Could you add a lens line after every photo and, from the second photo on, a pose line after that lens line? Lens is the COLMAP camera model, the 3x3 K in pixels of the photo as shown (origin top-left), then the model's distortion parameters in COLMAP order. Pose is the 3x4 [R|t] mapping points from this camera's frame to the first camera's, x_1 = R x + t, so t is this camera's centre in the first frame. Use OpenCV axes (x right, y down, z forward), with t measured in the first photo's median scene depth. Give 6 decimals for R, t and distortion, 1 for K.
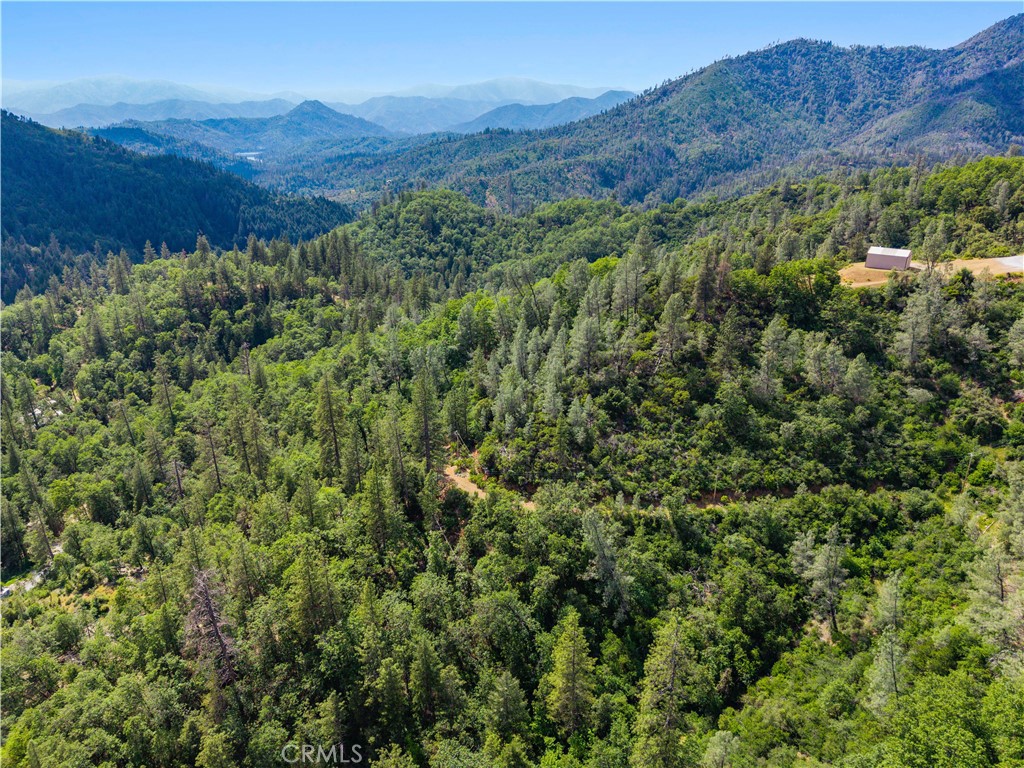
lens RADIAL K [[685.8, 0, 515.0], [0, 685.8, 379.8], [0, 0, 1]] dist [0.023258, -0.022178]
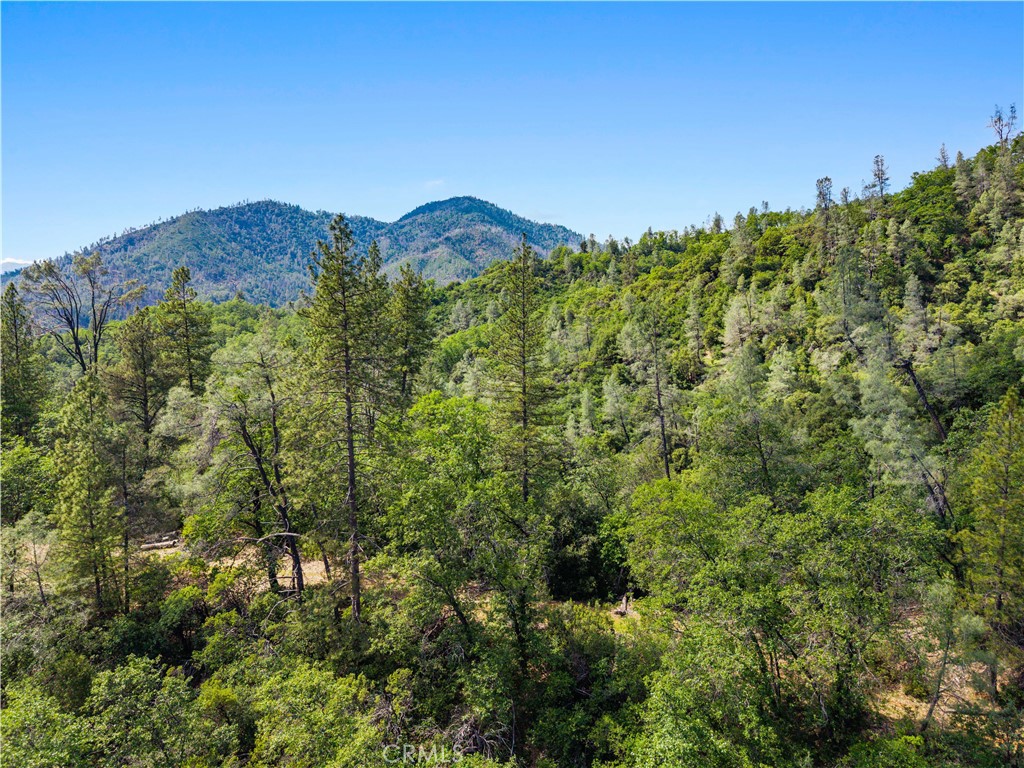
lens RADIAL K [[685.8, 0, 517.7], [0, 685.8, 381.5], [0, 0, 1]] dist [0.023258, -0.022178]
pose [[0.716623, -0.085170, 0.692241, -0.138716], [0.250642, 0.957661, -0.141644, -0.041890], [-0.650868, 0.275011, 0.707630, 0.453216]]
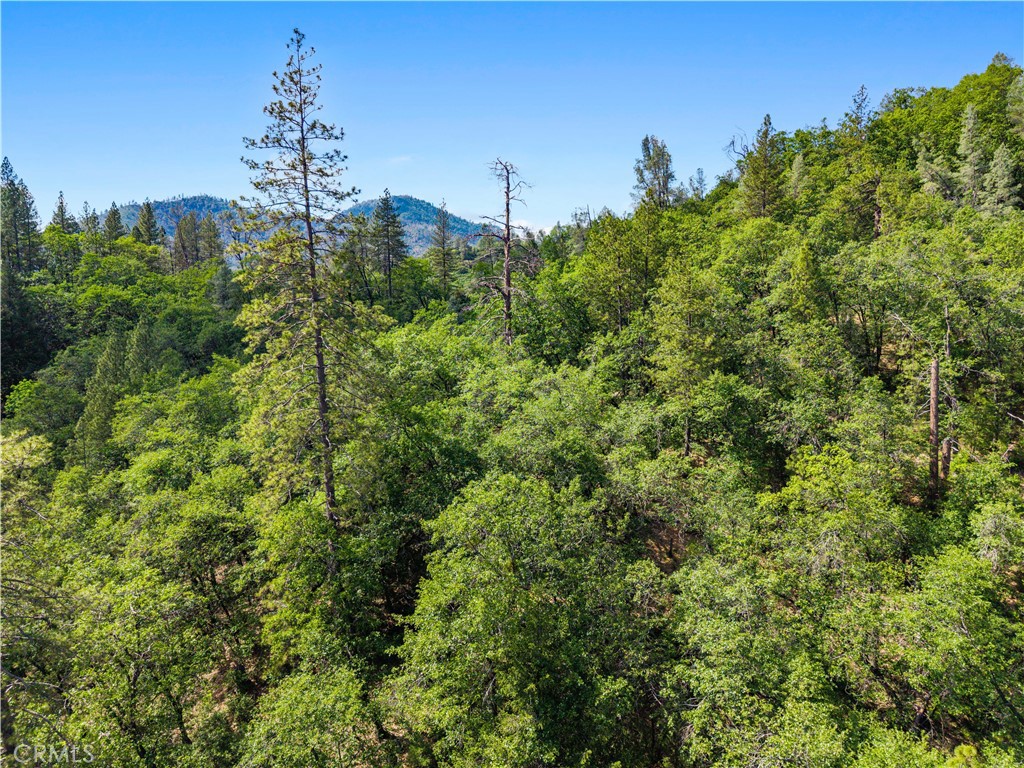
lens RADIAL K [[685.8, 0, 512.6], [0, 685.8, 390.4], [0, 0, 1]] dist [0.023258, -0.022178]
pose [[0.655835, -0.096713, 0.748683, -0.242620], [0.266343, 0.957626, -0.109608, 0.021951], [-0.706358, 0.271291, 0.653804, 0.356992]]
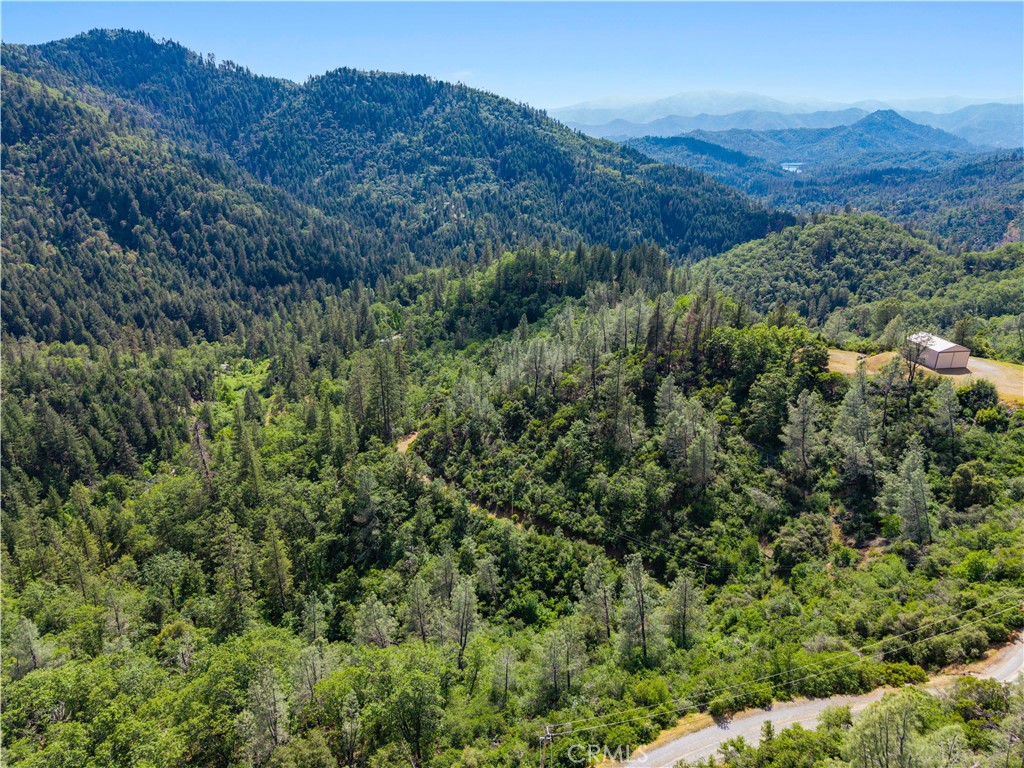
lens RADIAL K [[685.8, 0, 515.6], [0, 685.8, 381.0], [0, 0, 1]] dist [0.023258, -0.022178]
pose [[0.732427, 0.242716, -0.636113, 0.219230], [-0.249469, 0.964992, 0.080962, -0.027749], [0.633495, 0.099391, 0.767337, 0.038328]]
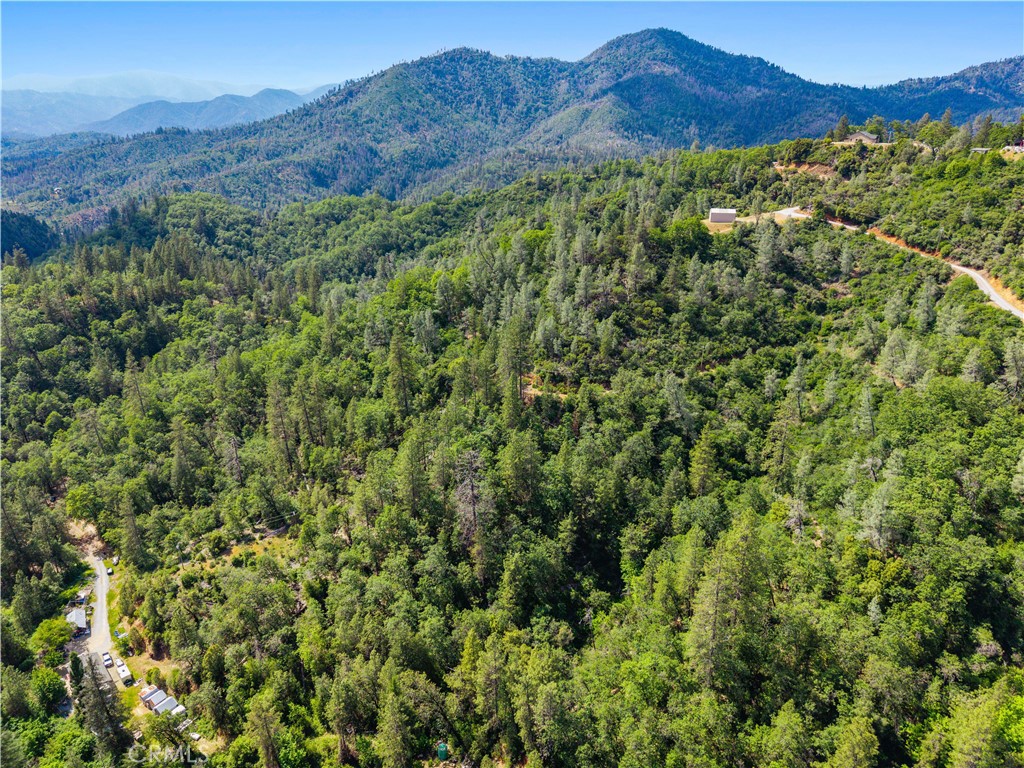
lens RADIAL K [[685.8, 0, 512.6], [0, 685.8, 378.1], [0, 0, 1]] dist [0.023258, -0.022178]
pose [[0.897833, -0.151938, 0.413291, -0.175811], [0.152695, 0.987774, 0.031422, 0.018933], [-0.413013, 0.034895, 0.910057, -0.056750]]
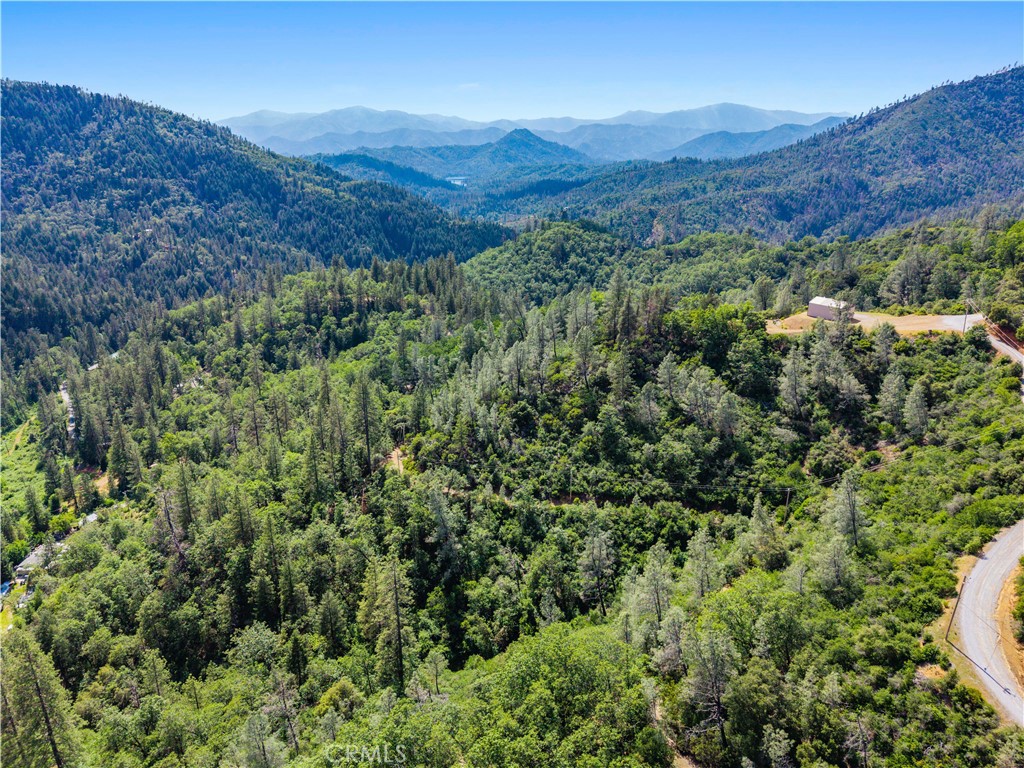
lens RADIAL K [[685.8, 0, 513.8], [0, 685.8, 380.7], [0, 0, 1]] dist [0.023258, -0.022178]
pose [[0.959524, 0.094371, -0.265345, 0.116008], [-0.103058, 0.994494, -0.018977, 0.000548], [0.262093, 0.045555, 0.963967, -0.039792]]
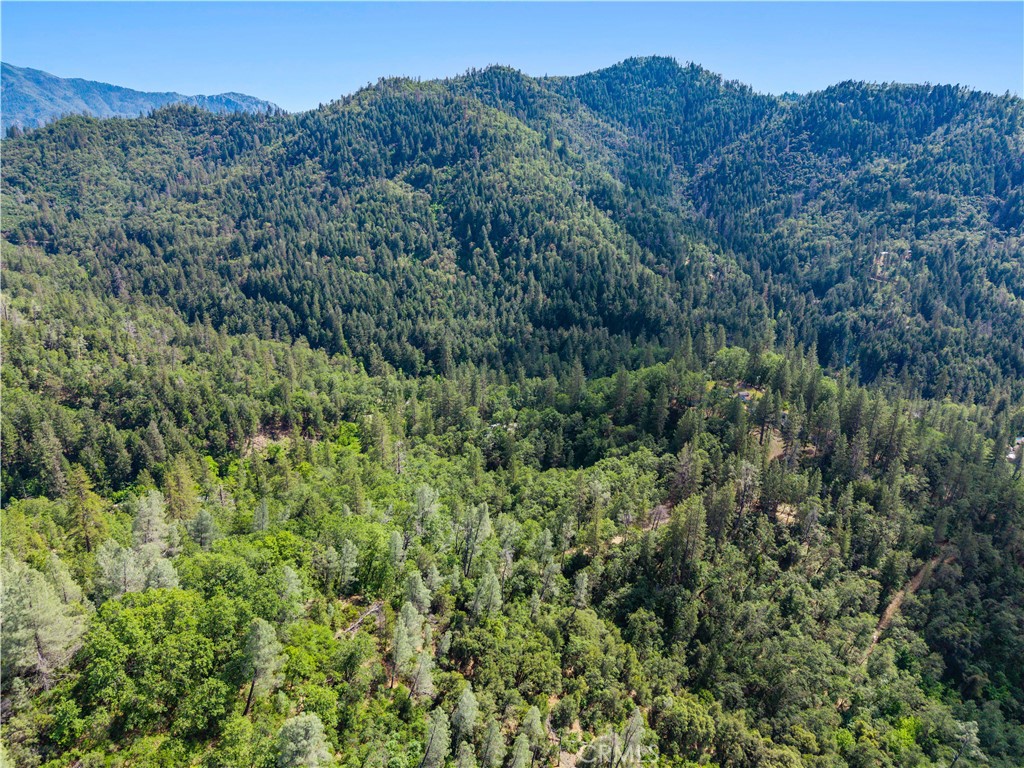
lens RADIAL K [[685.8, 0, 510.5], [0, 685.8, 382.1], [0, 0, 1]] dist [0.023258, -0.022178]
pose [[0.034368, 0.340488, -0.939620, 0.193747], [-0.364150, 0.879811, 0.305496, -0.194026], [0.930706, 0.331663, 0.154227, 0.401808]]
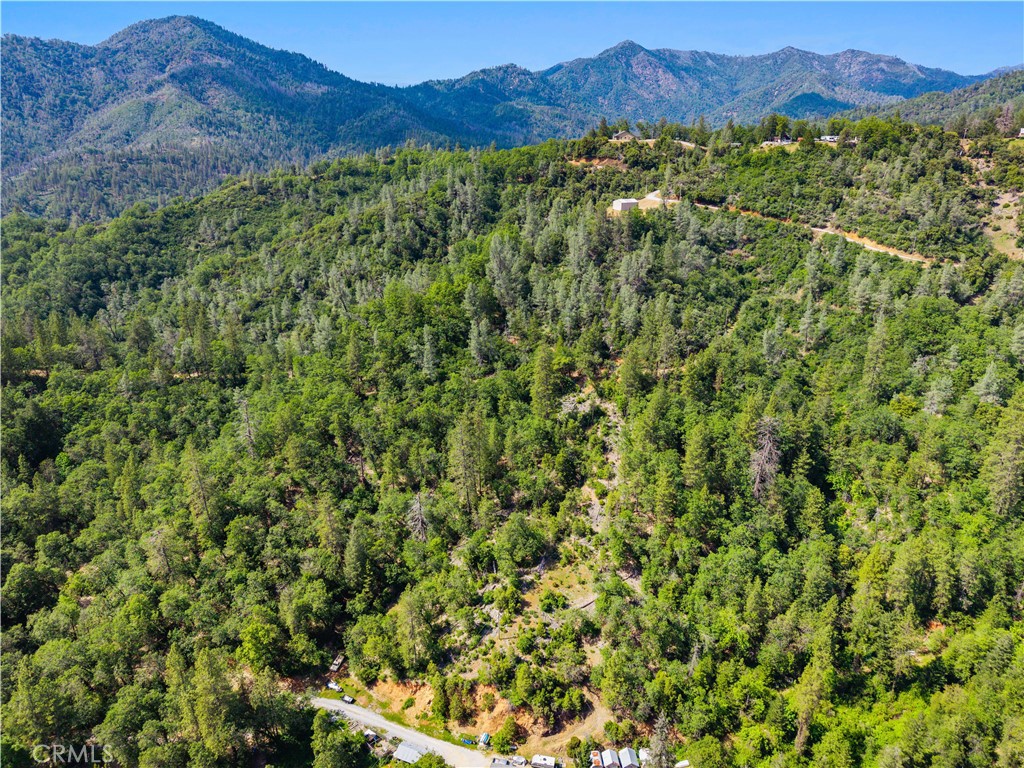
lens RADIAL K [[685.8, 0, 514.8], [0, 685.8, 380.5], [0, 0, 1]] dist [0.023258, -0.022178]
pose [[0.454656, -0.315049, 0.833086, -0.384302], [0.308183, 0.933220, 0.184725, -0.053112], [-0.835650, 0.172757, 0.521387, 0.122805]]
